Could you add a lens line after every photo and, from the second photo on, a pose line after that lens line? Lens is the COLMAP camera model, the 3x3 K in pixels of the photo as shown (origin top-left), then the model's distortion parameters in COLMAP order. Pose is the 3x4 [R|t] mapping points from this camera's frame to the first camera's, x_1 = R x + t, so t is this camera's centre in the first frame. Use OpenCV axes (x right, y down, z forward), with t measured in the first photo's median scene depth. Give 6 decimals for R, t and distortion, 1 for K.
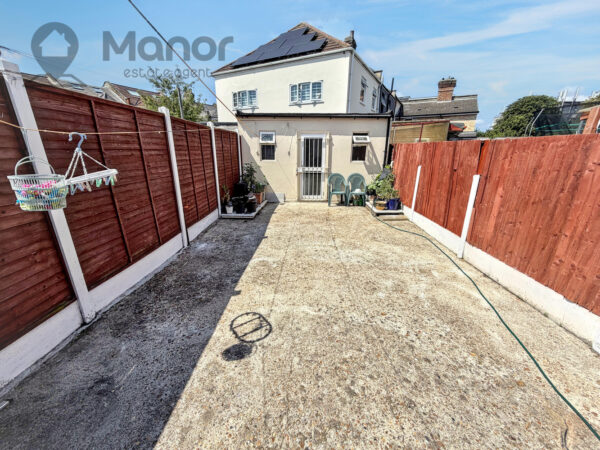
lens RADIAL K [[238.5, 0, 300.3], [0, 238.5, 226.8], [0, 0, 1]] dist [0.001249, -0.000111]
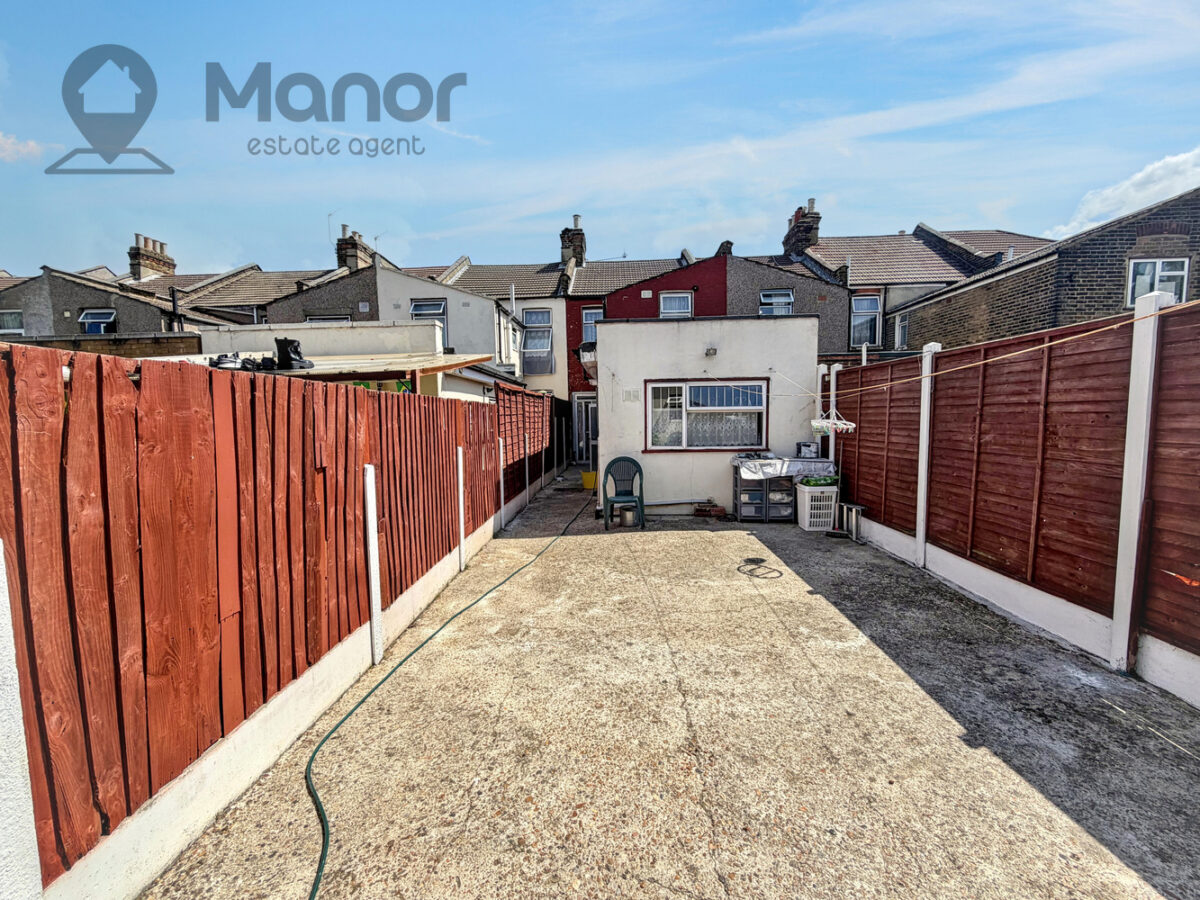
lens RADIAL K [[477.1, 0, 597.1], [0, 477.1, 447.7], [0, 0, 1]] dist [0.001249, -0.000111]
pose [[-0.999856, 0.010346, 0.013419, 0.361390], [0.014573, 0.929114, 0.369507, -0.667274], [-0.008645, 0.369650, -0.929131, 2.124709]]
